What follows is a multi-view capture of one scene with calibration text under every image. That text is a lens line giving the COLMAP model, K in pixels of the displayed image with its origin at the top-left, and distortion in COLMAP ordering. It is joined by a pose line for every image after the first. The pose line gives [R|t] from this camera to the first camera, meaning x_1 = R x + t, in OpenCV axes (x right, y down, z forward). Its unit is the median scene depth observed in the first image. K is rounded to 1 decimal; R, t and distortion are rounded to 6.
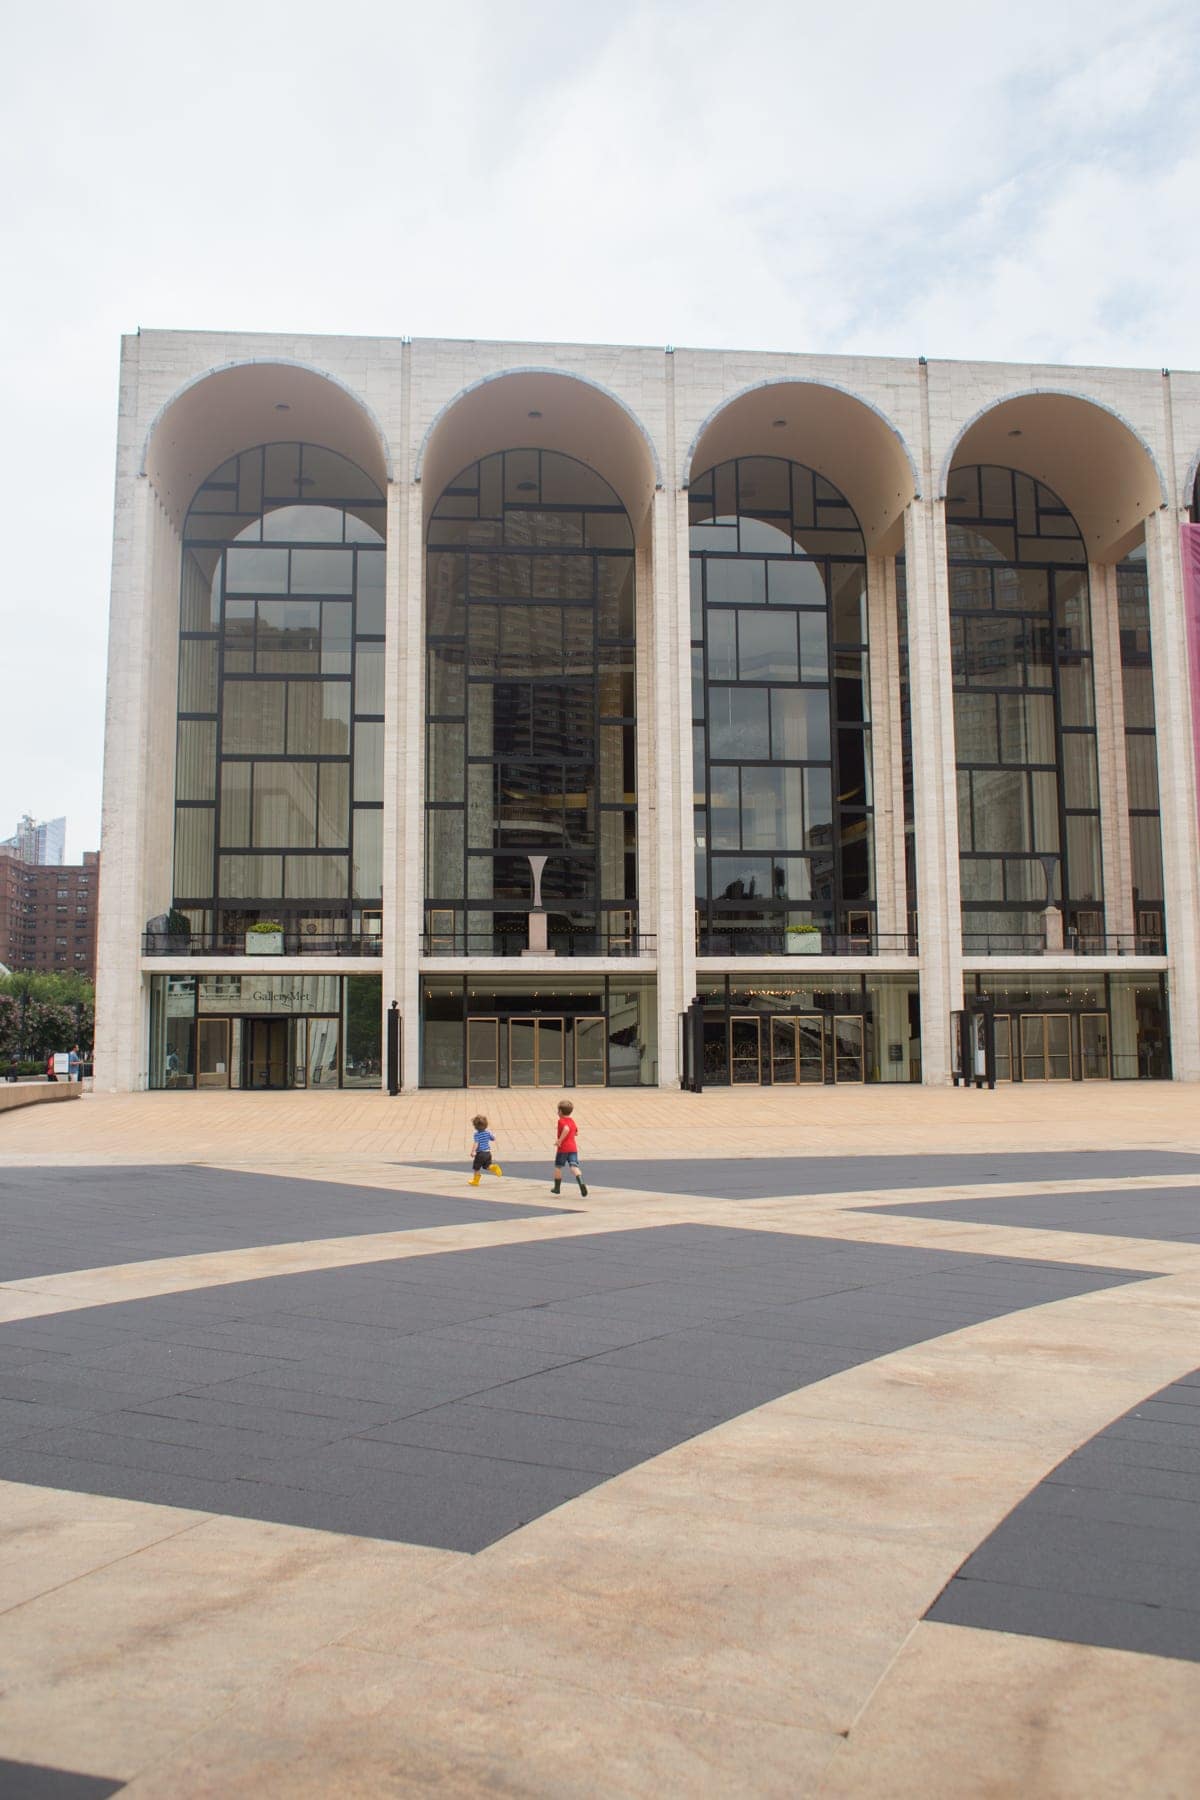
lens RADIAL K [[1428.3, 0, 600.0], [0, 1428.3, 900.0], [0, 0, 1]] dist [-0.094267, 0.132922]
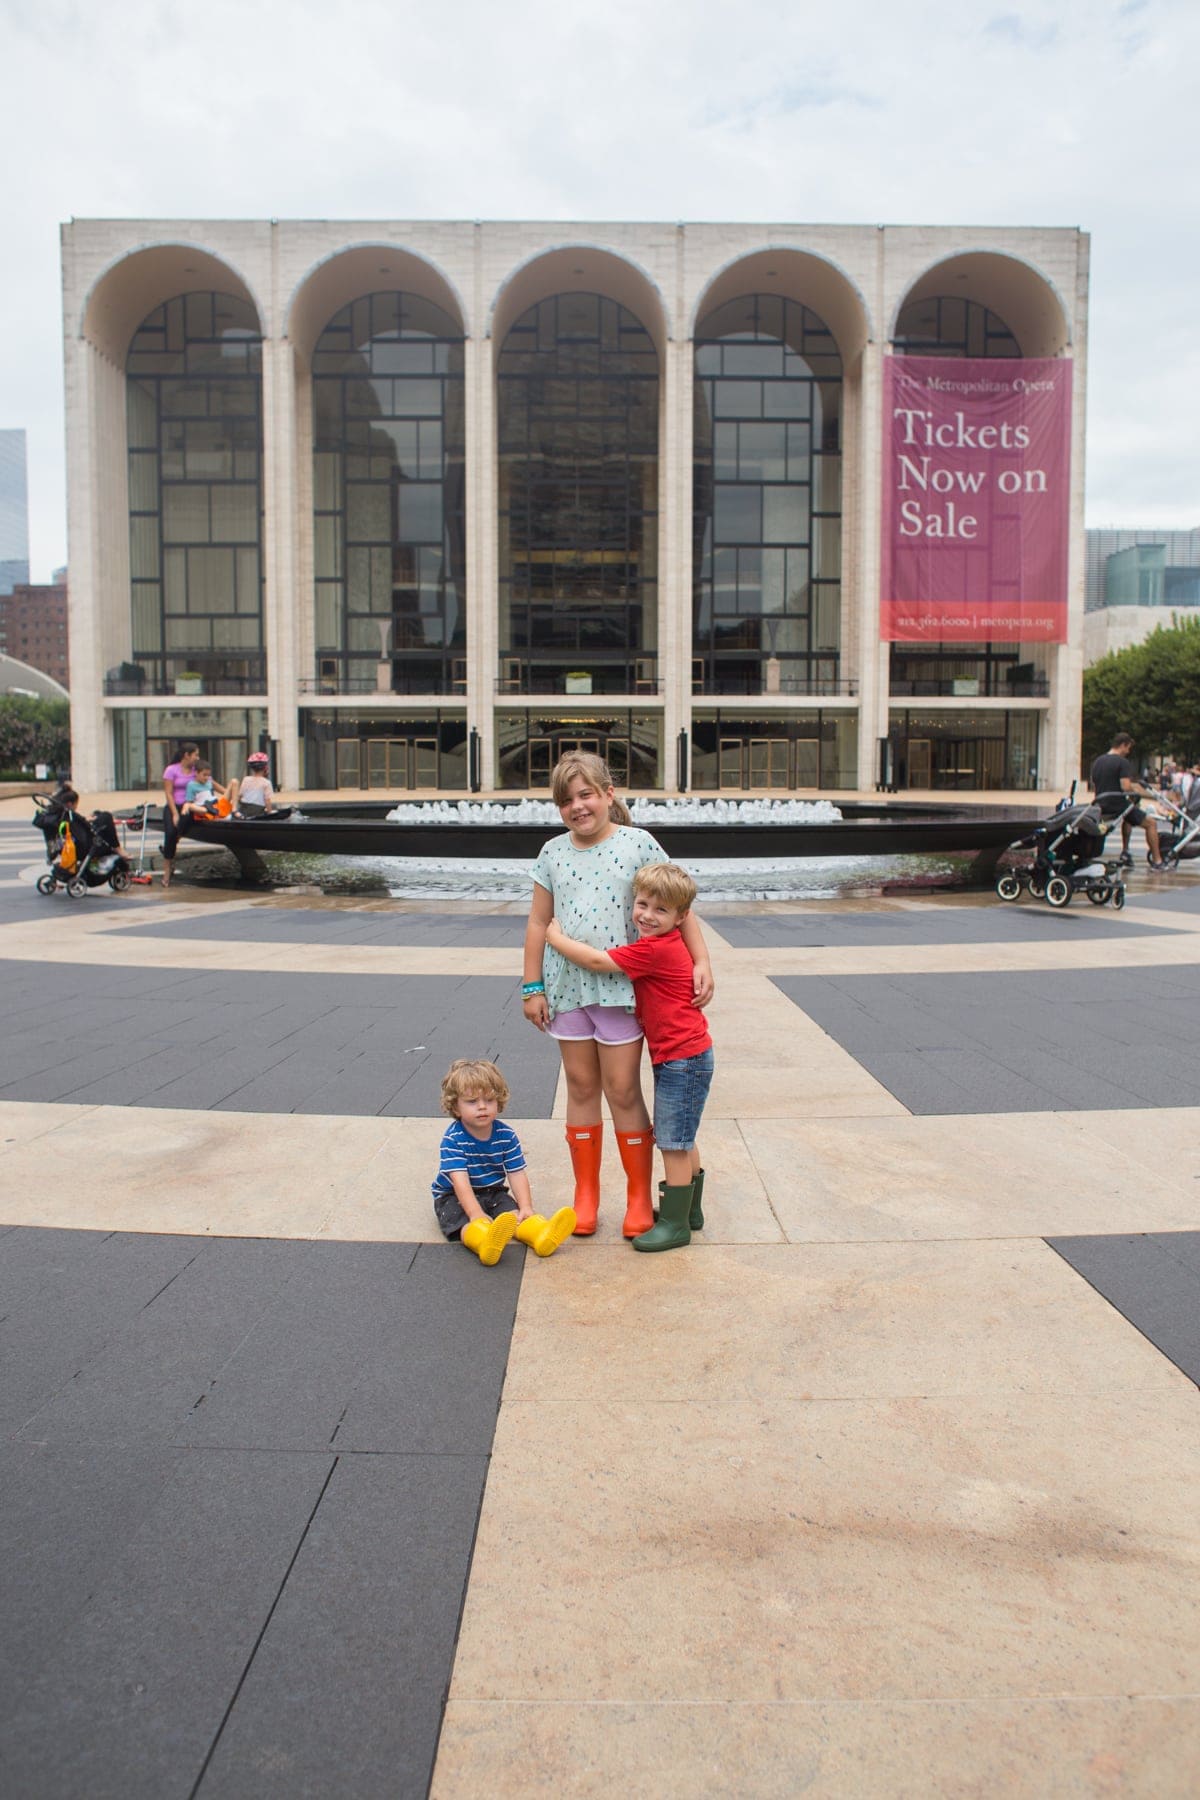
lens RADIAL K [[1446.0, 0, 600.0], [0, 1446.0, 900.0], [0, 0, 1]] dist [-0.101367, 0.139785]
pose [[0.997475, 0.013398, -0.069746, 0.260494], [0.000547, 0.980567, 0.196184, -0.038918], [0.071019, -0.195726, 0.978084, -0.382096]]
